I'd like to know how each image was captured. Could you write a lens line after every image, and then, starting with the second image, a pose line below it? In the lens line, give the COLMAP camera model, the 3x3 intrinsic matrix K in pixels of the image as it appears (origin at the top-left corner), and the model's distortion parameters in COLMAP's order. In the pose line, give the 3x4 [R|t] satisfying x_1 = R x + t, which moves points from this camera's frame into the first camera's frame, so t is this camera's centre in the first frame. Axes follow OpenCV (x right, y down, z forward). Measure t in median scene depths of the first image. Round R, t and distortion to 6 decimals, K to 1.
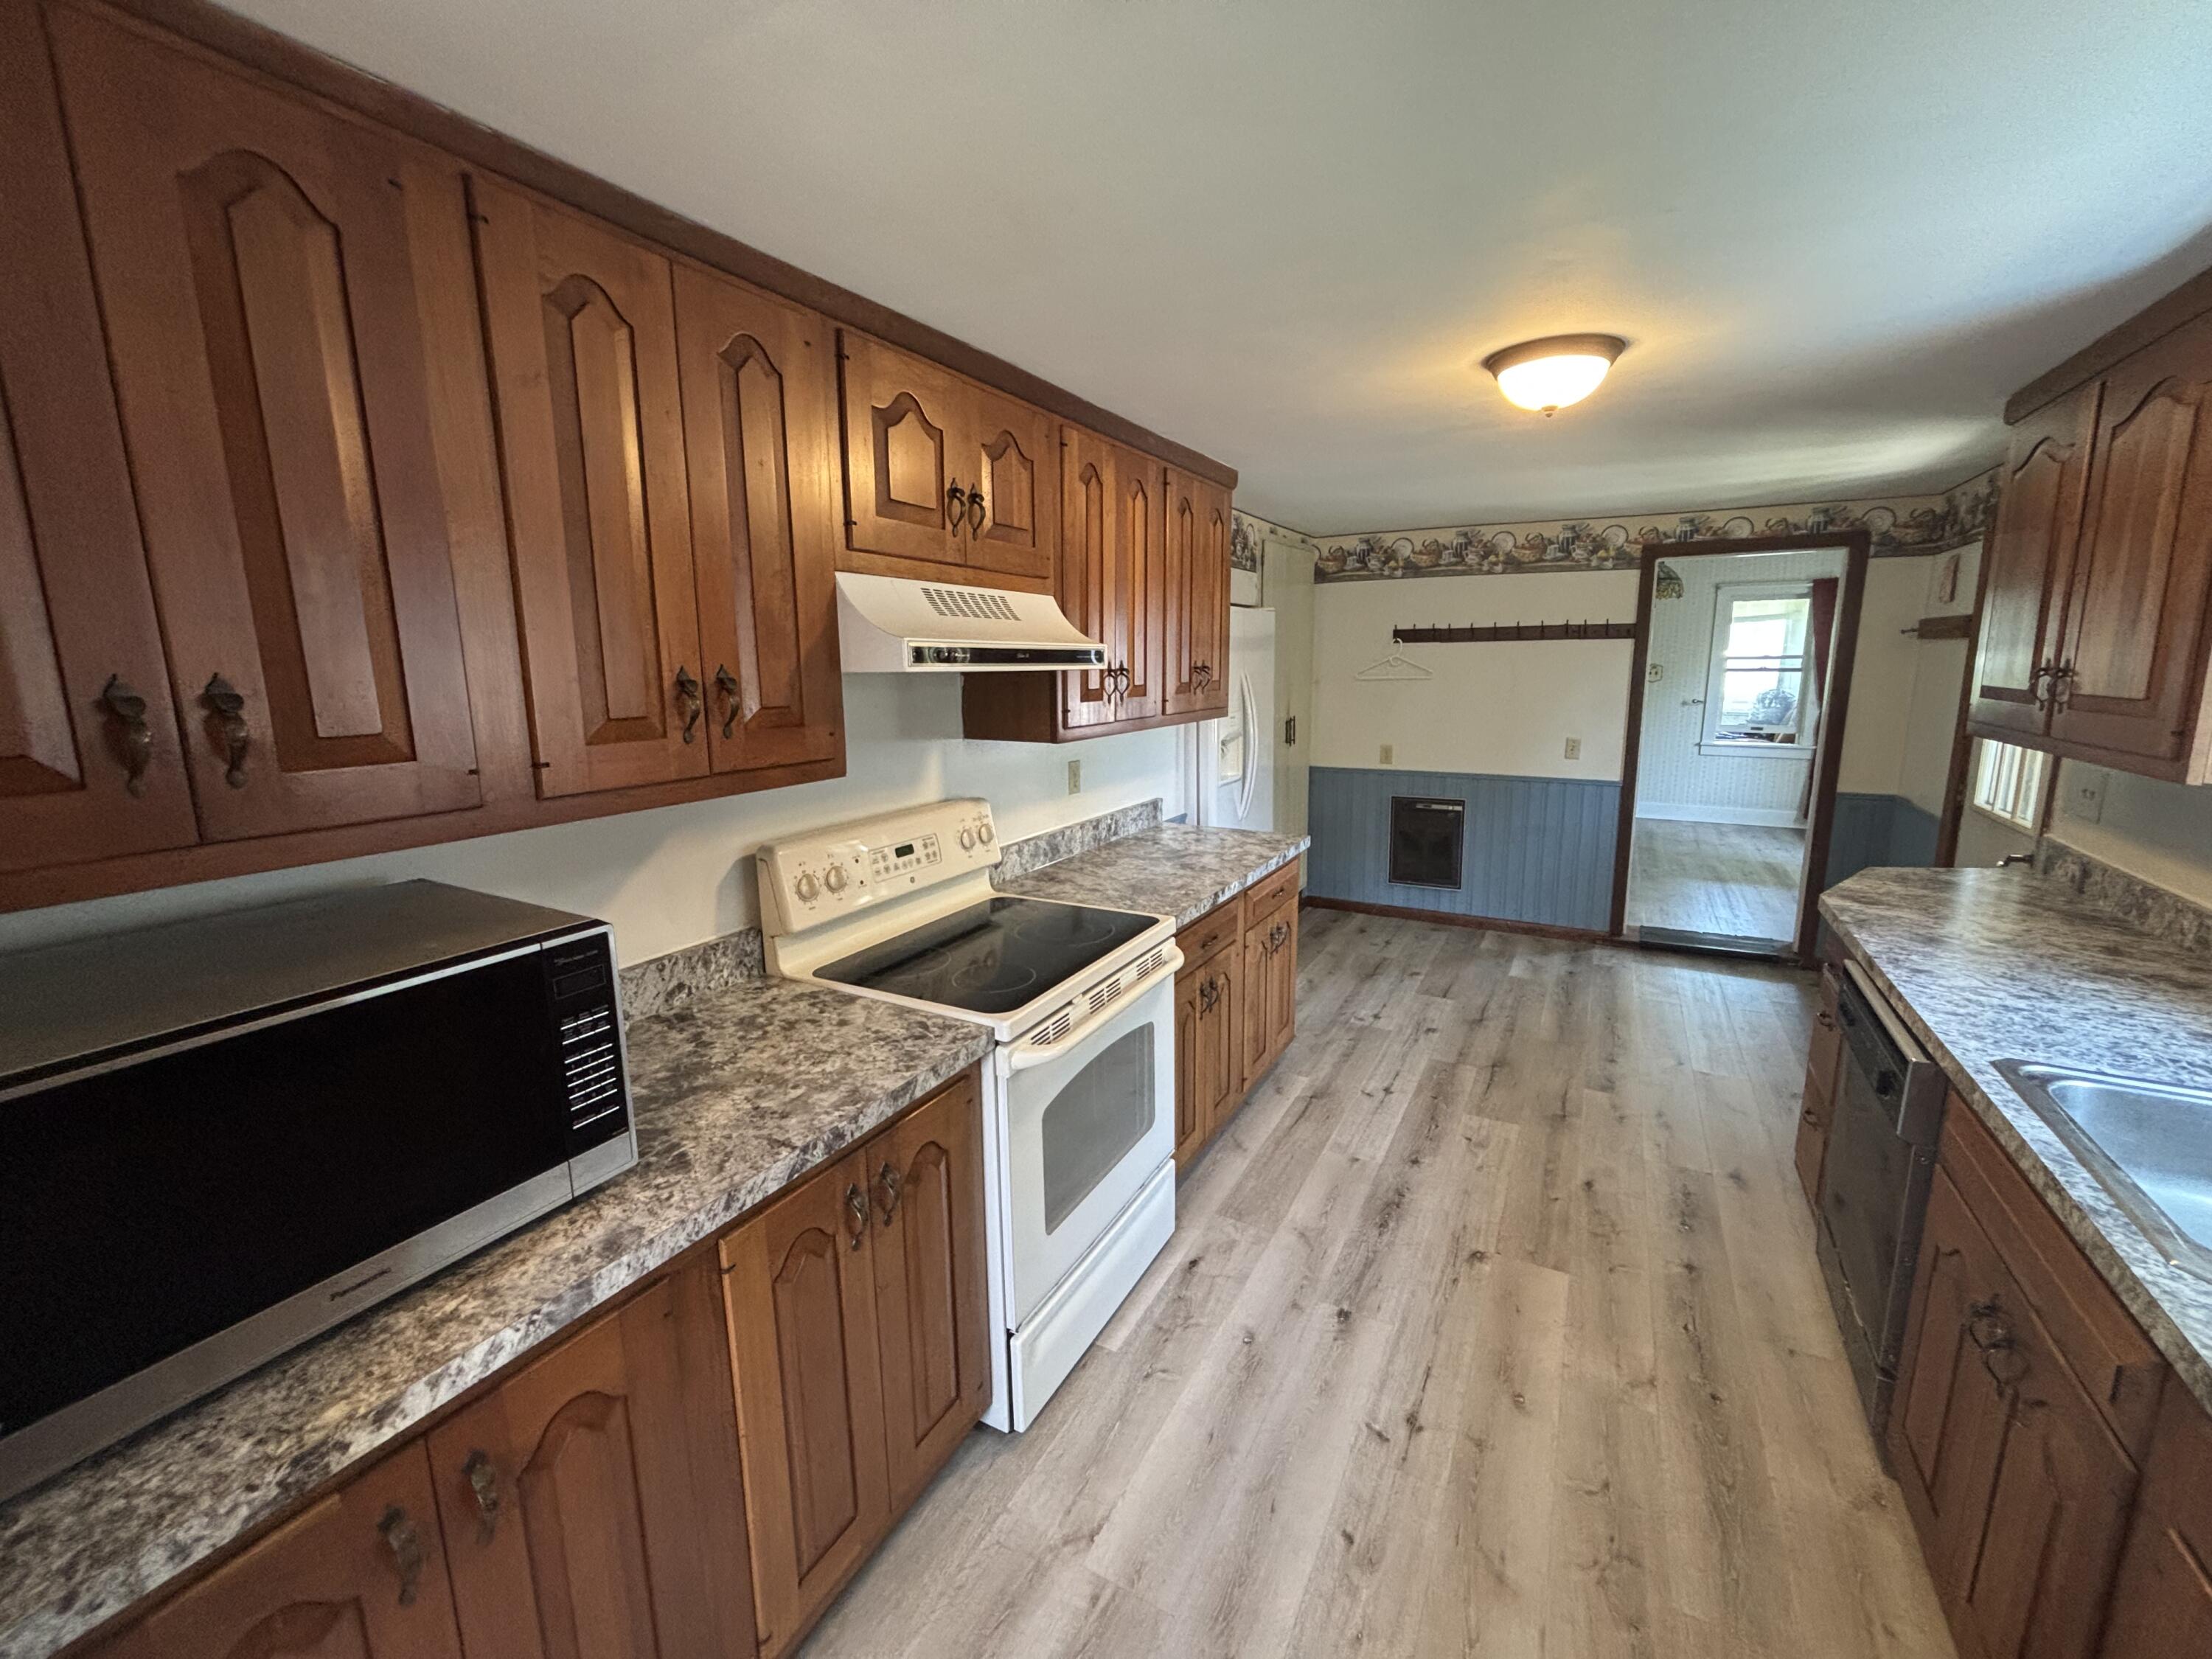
lens RADIAL K [[897.5, 0, 1106.8], [0, 897.5, 819.4], [0, 0, 1]] dist [-0.000616, -0.000082]
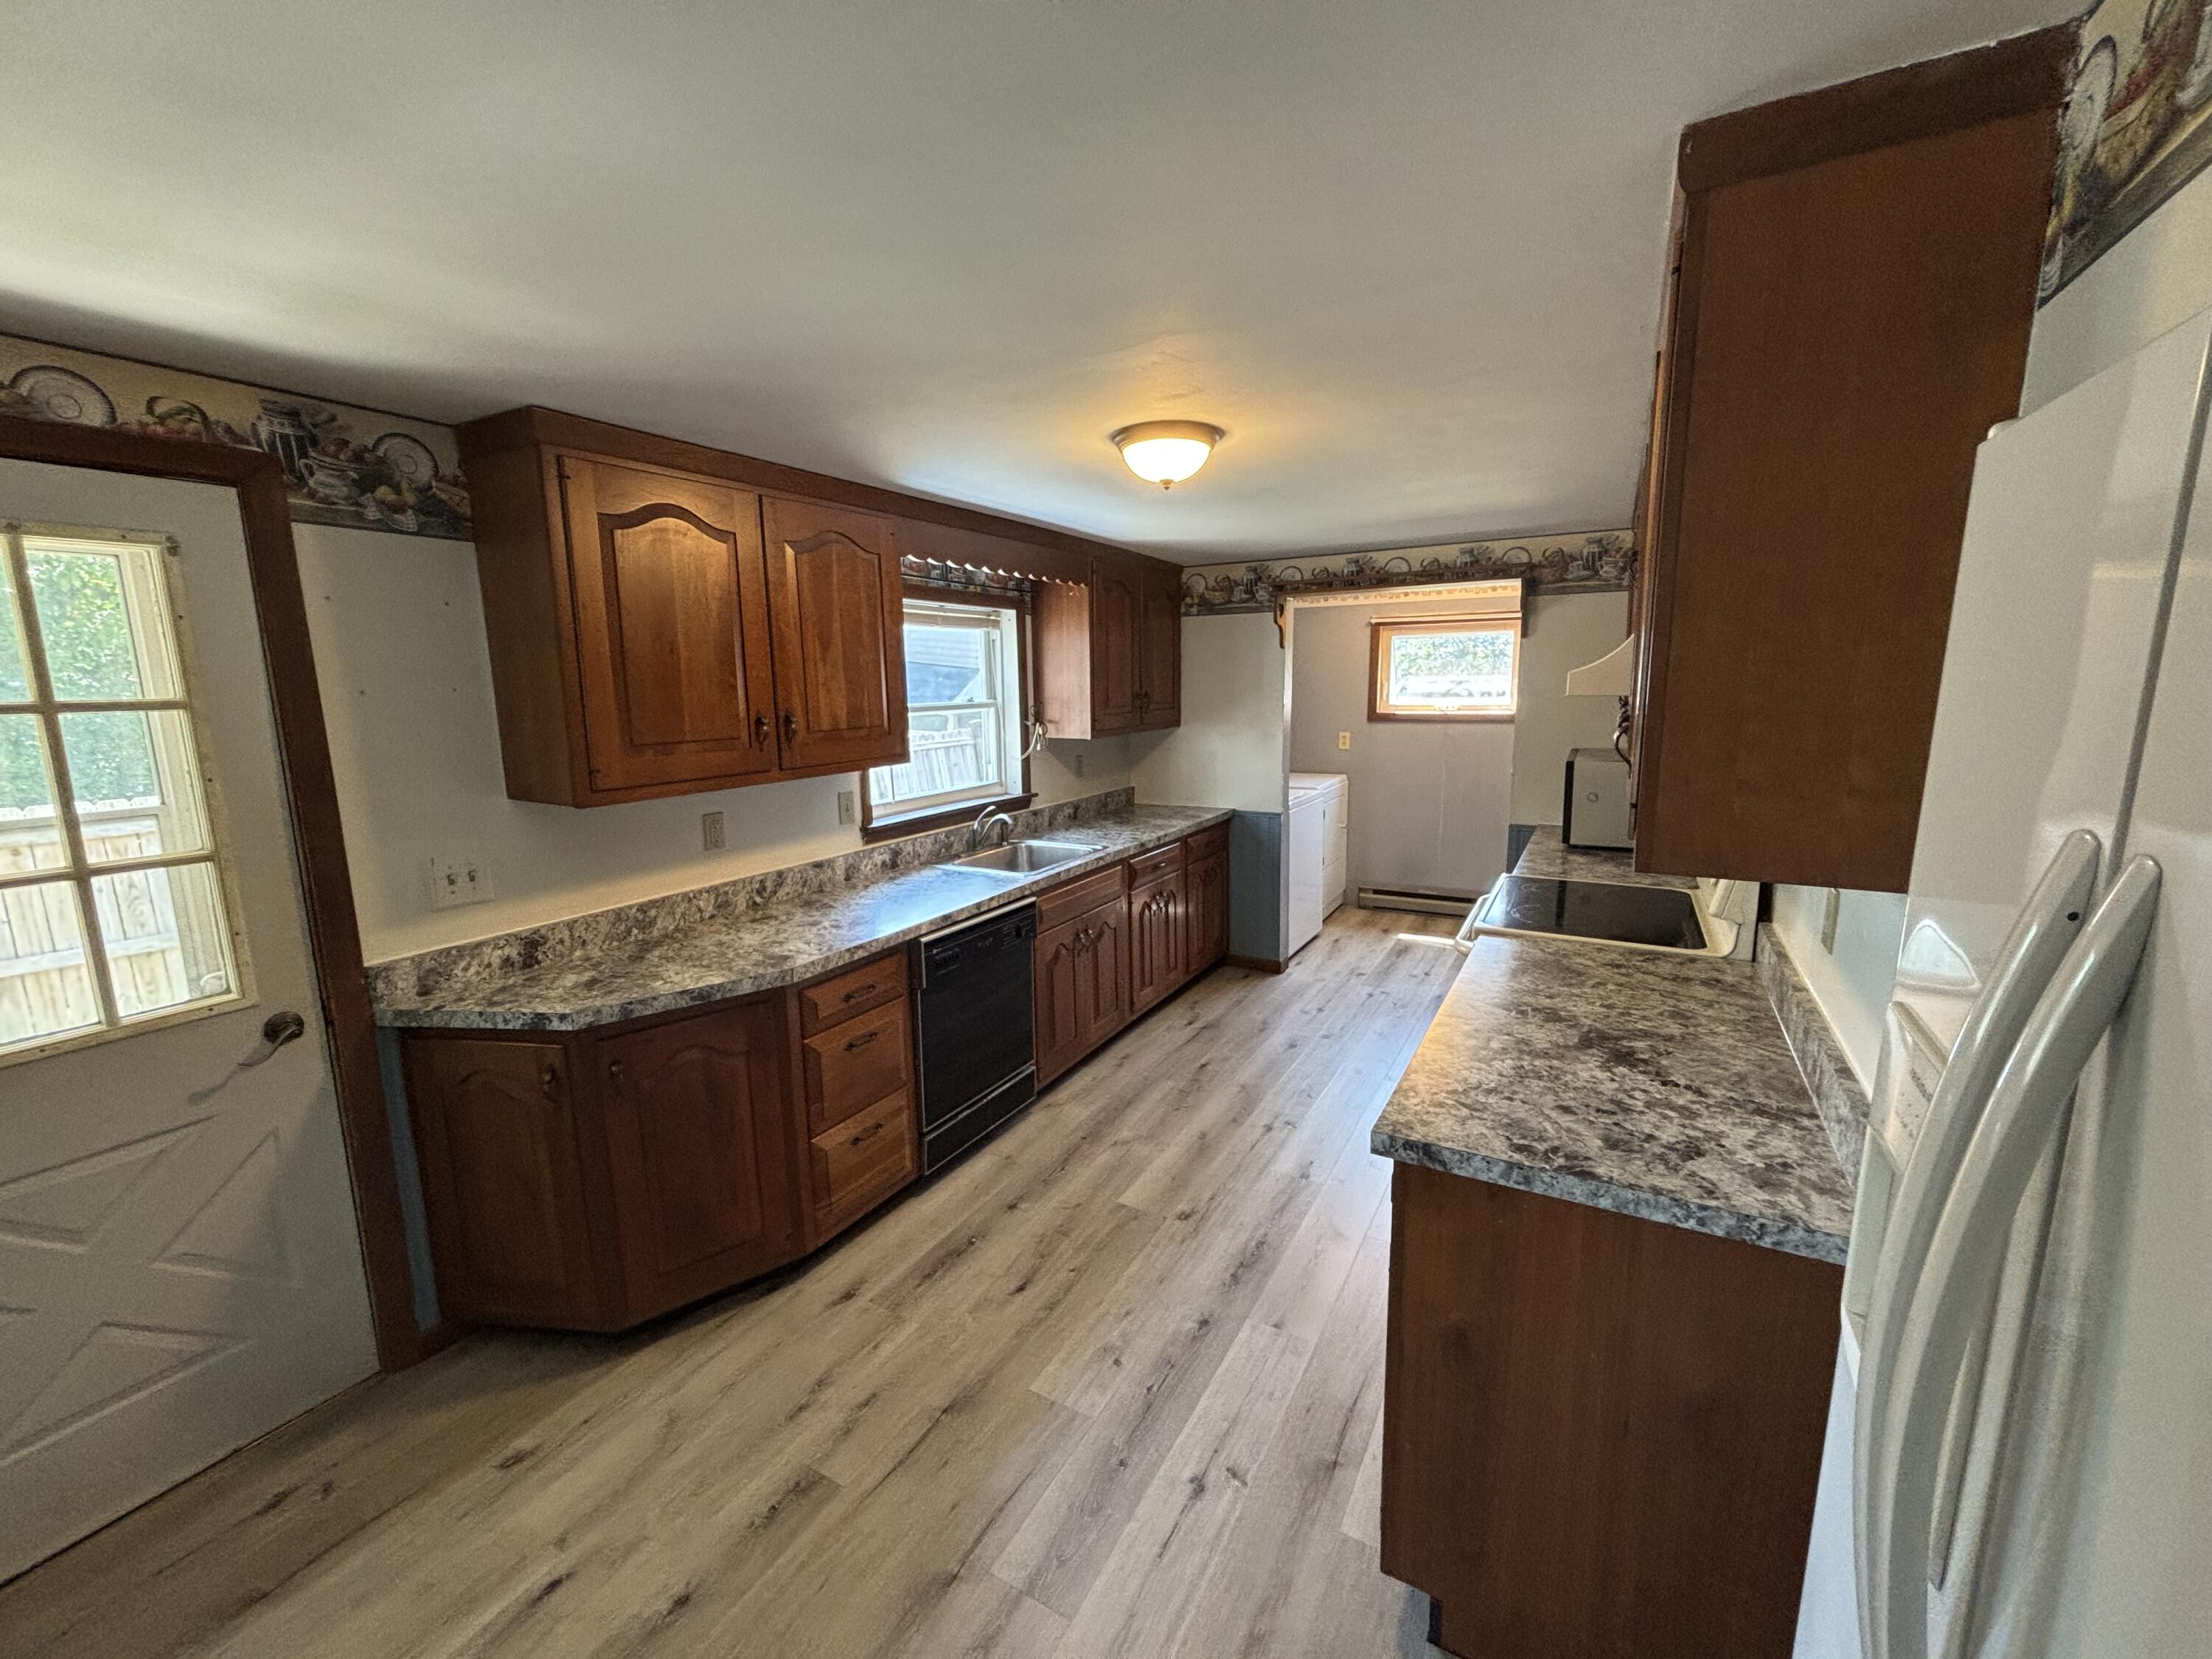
lens RADIAL K [[897.5, 0, 1110.9], [0, 897.5, 827.6], [0, 0, 1]] dist [-0.000616, -0.000082]
pose [[-0.999951, 0.005220, 0.008419, 0.131498], [0.007807, 0.938404, 0.345452, -0.326811], [-0.006098, 0.345501, -0.938399, 1.734990]]
